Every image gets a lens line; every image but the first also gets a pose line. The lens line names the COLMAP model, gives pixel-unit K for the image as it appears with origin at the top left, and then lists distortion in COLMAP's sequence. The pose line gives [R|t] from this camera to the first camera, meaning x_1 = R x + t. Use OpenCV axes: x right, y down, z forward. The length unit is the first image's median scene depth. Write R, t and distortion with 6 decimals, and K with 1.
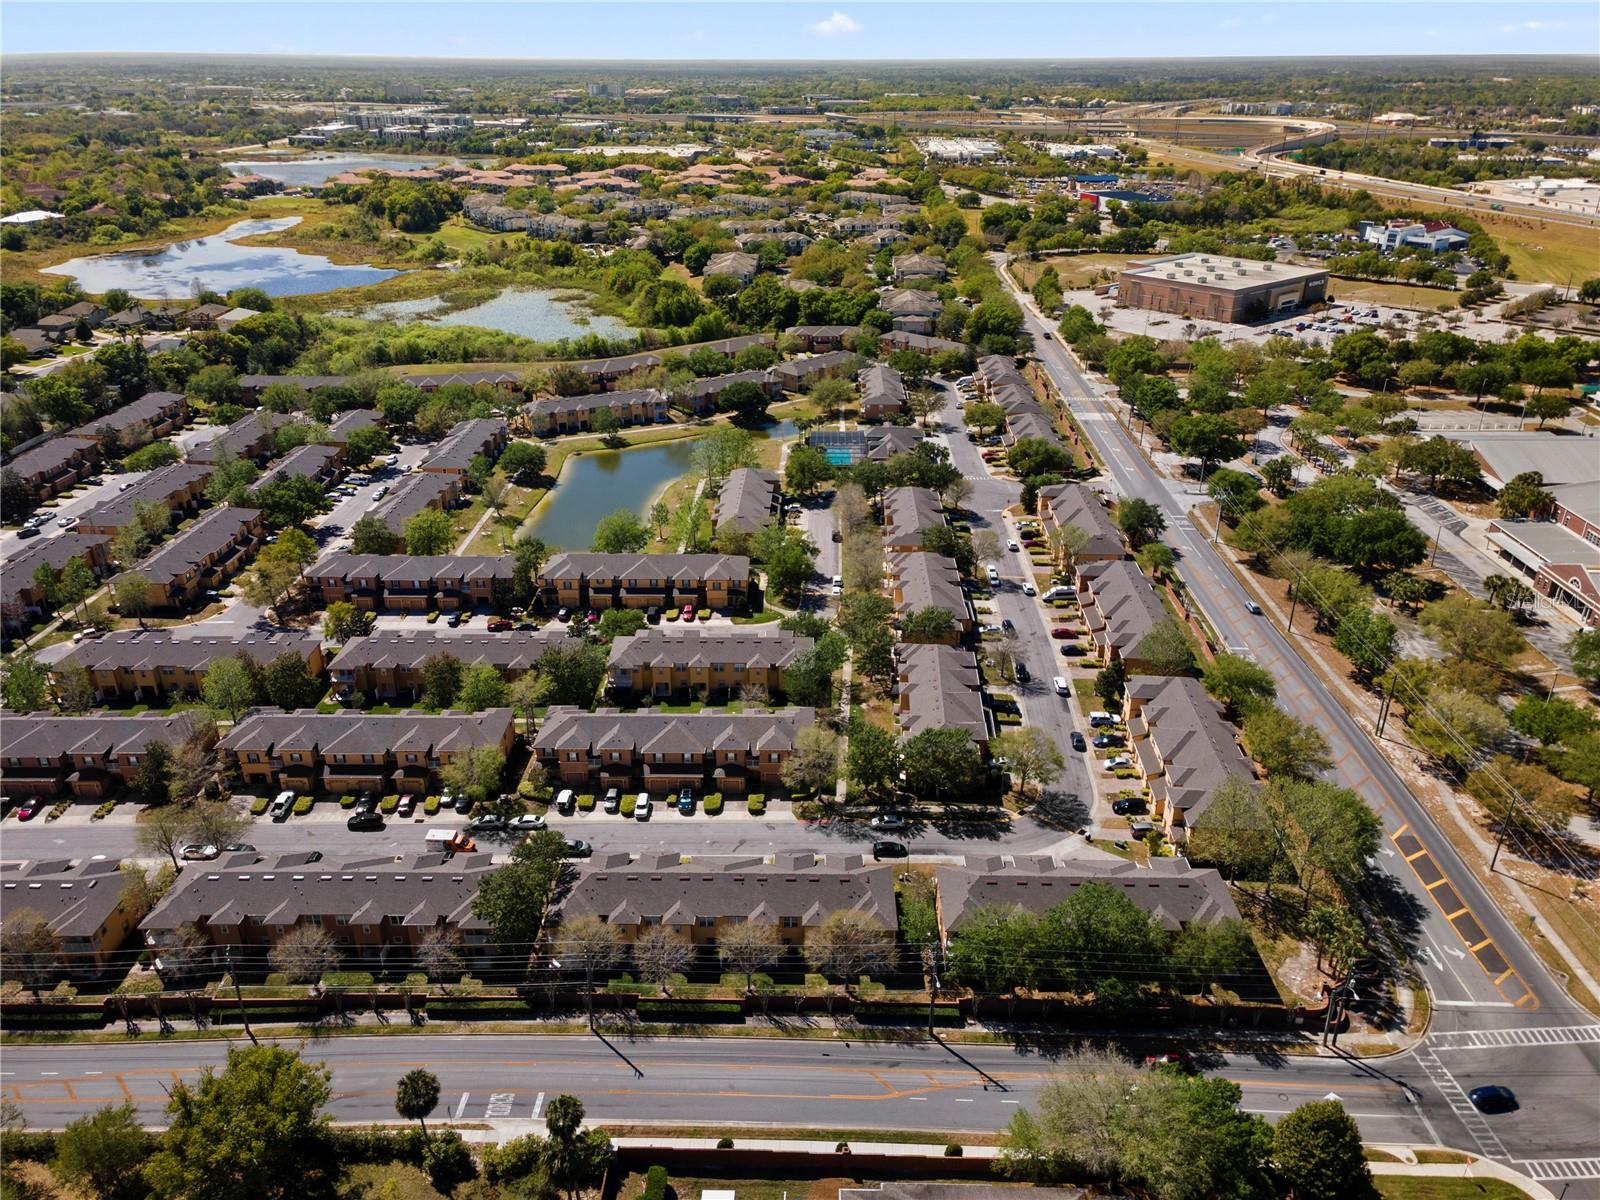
lens RADIAL K [[1169.5, 0, 800.0], [0, 1169.5, 600.0], [0, 0, 1]] dist [0.017439, 0.073311]
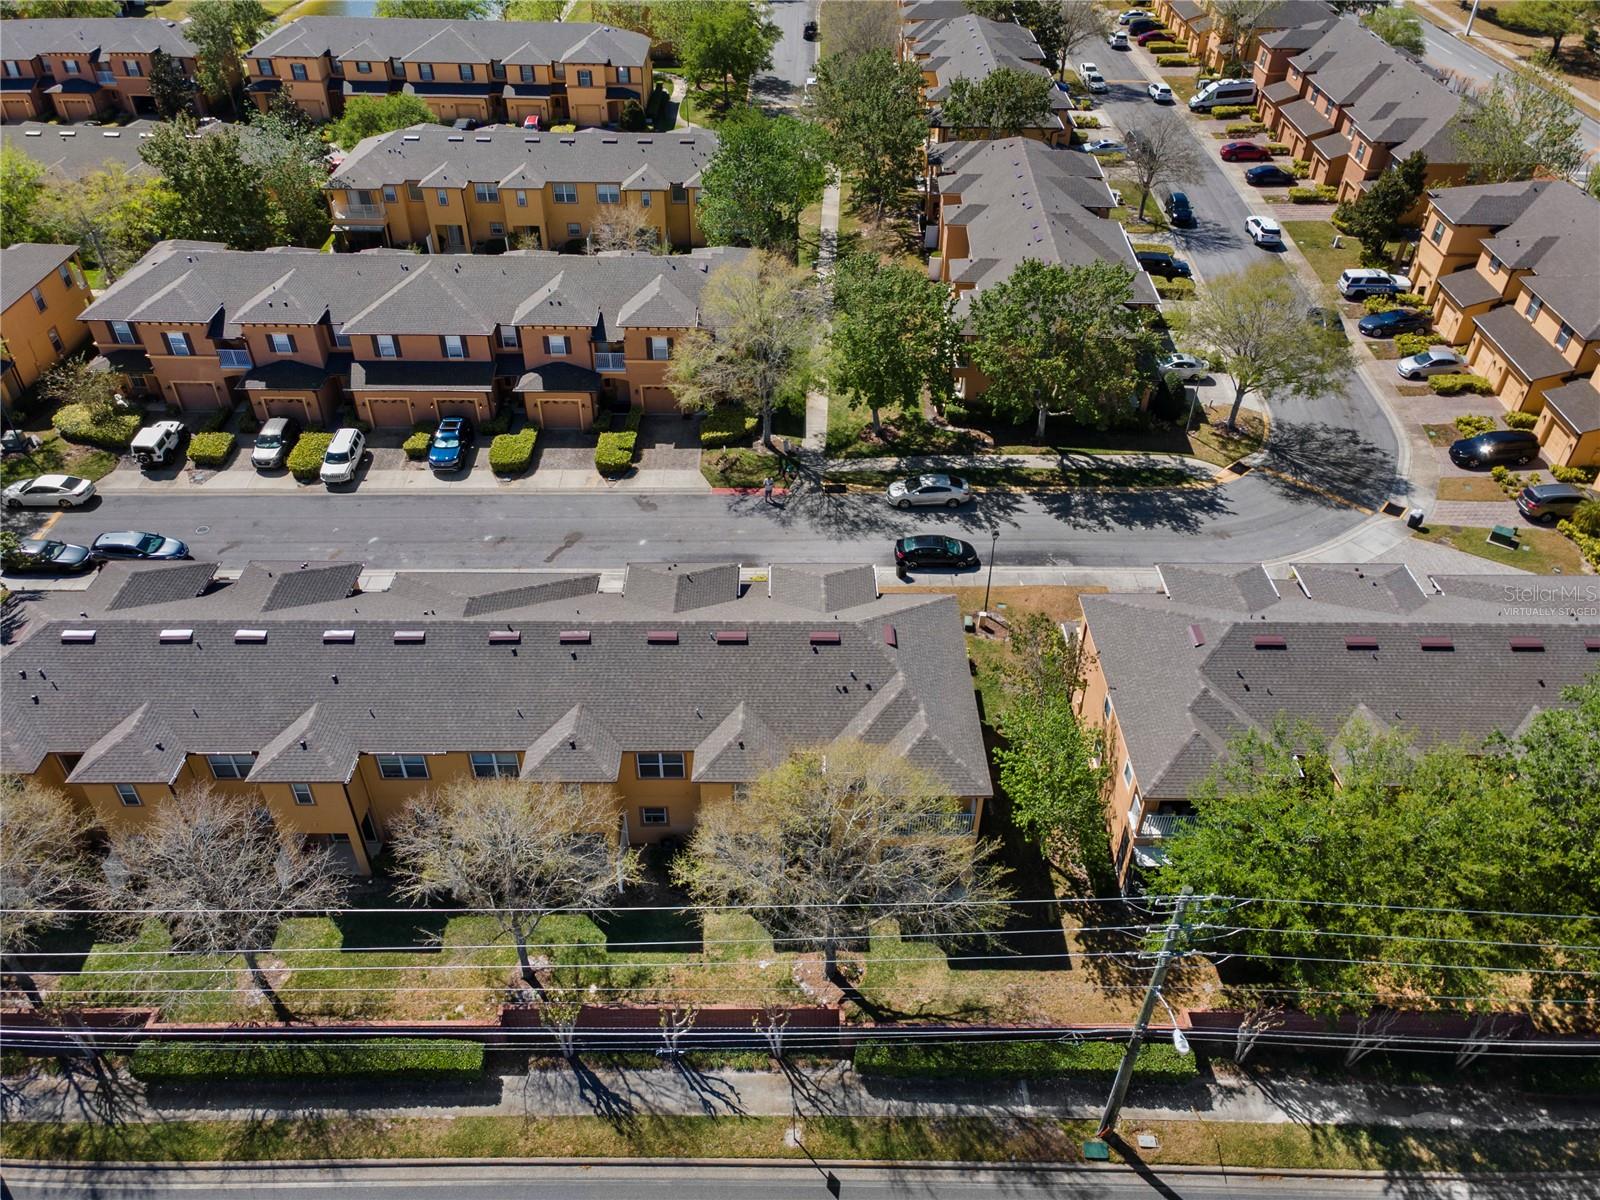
lens RADIAL K [[1169.5, 0, 800.0], [0, 1169.5, 600.0], [0, 0, 1]] dist [0.017439, 0.073311]
pose [[0.999832, -0.006648, 0.017102, 0.021561], [0.002439, 0.971936, 0.235235, 0.126094], [-0.018186, -0.235153, 0.971788, 0.571274]]
